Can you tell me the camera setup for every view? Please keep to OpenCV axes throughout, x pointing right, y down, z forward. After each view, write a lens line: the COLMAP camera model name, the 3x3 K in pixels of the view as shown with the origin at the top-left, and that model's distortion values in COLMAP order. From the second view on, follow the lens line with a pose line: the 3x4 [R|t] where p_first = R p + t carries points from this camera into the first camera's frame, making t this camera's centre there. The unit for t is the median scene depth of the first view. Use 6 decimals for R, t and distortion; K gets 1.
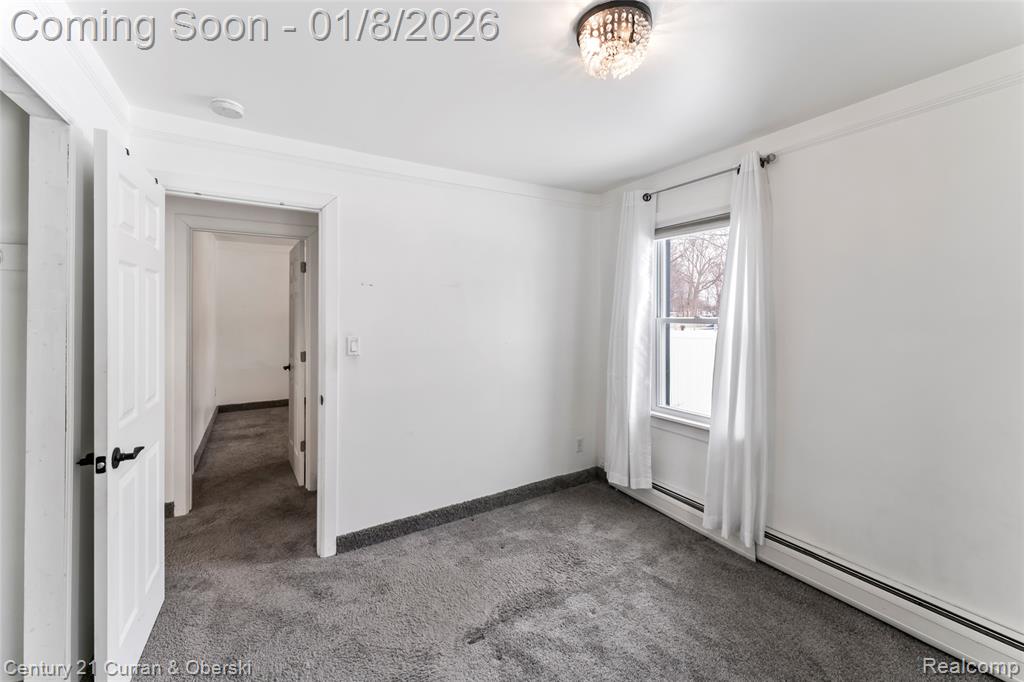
lens RADIAL K [[398.9, 0, 511.5], [0, 398.9, 316.9], [0, 0, 1]] dist [0.000297, 0.000068]
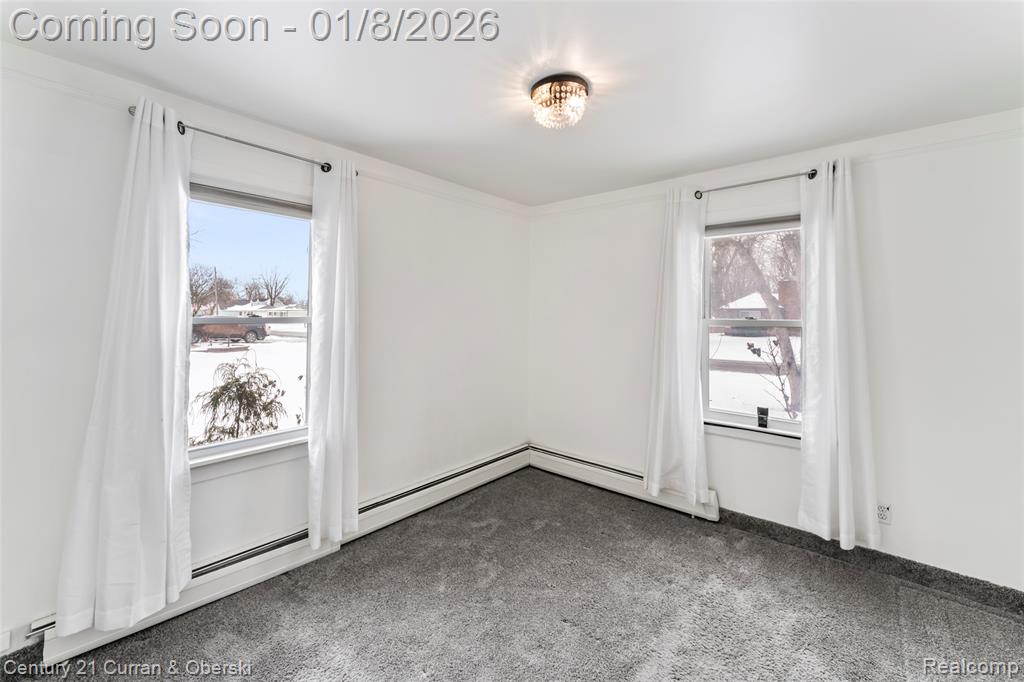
lens RADIAL K [[398.9, 0, 511.5], [0, 398.9, 316.9], [0, 0, 1]] dist [0.000297, 0.000068]
pose [[-0.264155, -0.003929, 0.964472, -0.470002], [-0.001997, 0.999992, 0.003527, -0.002984], [-0.964478, -0.000994, -0.264160, 0.761586]]
